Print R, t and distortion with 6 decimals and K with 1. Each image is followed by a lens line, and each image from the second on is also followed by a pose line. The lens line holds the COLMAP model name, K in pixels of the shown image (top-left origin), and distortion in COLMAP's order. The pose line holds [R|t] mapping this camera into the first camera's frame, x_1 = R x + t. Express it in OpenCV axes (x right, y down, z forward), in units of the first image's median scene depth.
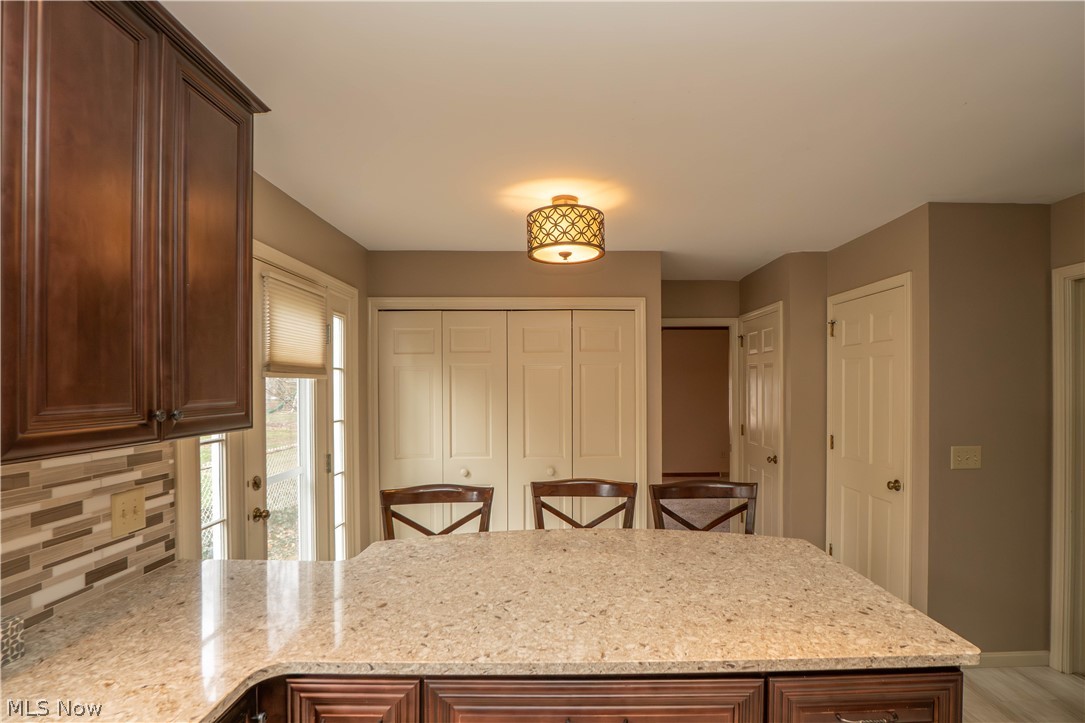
lens RADIAL K [[545.5, 0, 561.9], [0, 545.5, 384.6], [0, 0, 1]] dist [-0.039669, 0.007889]
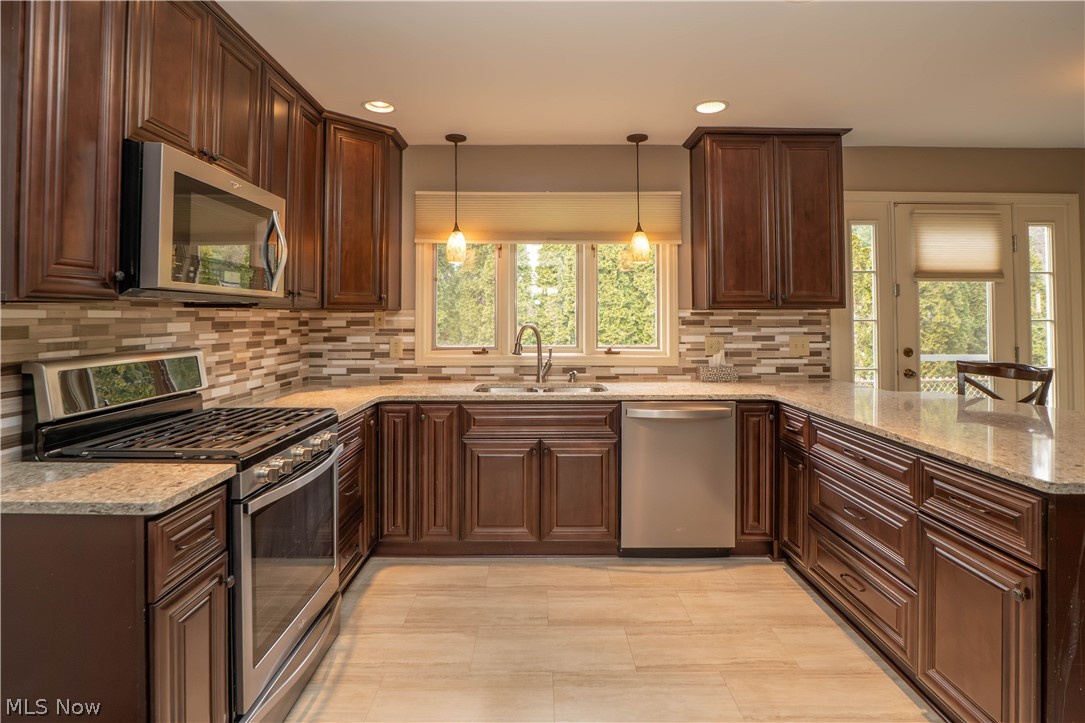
lens RADIAL K [[545.5, 0, 532.6], [0, 545.5, 307.6], [0, 0, 1]] dist [-0.039669, 0.007889]
pose [[-0.013072, -0.012655, -0.999834, 1.289938], [0.001599, 0.999918, -0.012677, 0.103984], [0.999913, -0.001764, -0.013051, -0.041620]]
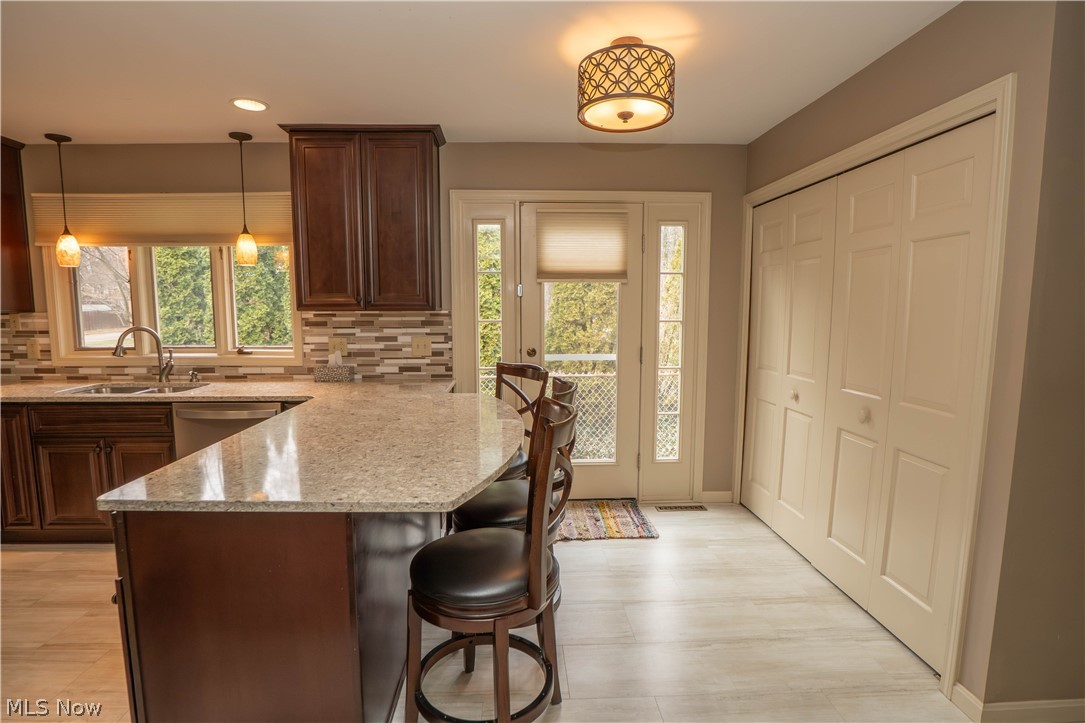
lens RADIAL K [[545.5, 0, 536.2], [0, 545.5, 369.3], [0, 0, 1]] dist [-0.039669, 0.007889]
pose [[0.016183, 0.120252, -0.992611, 1.337435], [0.001198, 0.992738, 0.120287, 0.060323], [0.999868, -0.003136, 0.015922, 1.346679]]
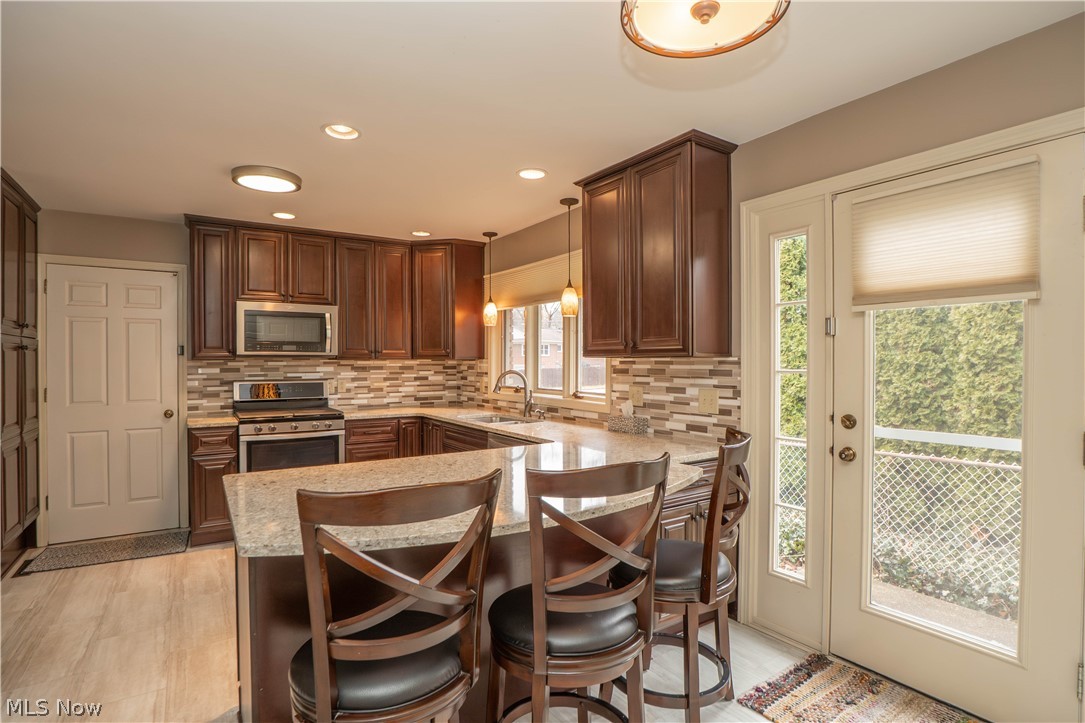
lens RADIAL K [[545.5, 0, 522.4], [0, 545.5, 366.9], [0, 0, 1]] dist [-0.039669, 0.007889]
pose [[-0.854757, 0.009976, -0.518932, 0.604217], [0.004946, 0.999926, 0.011075, 0.095689], [0.519004, 0.006900, -0.854744, 2.079584]]
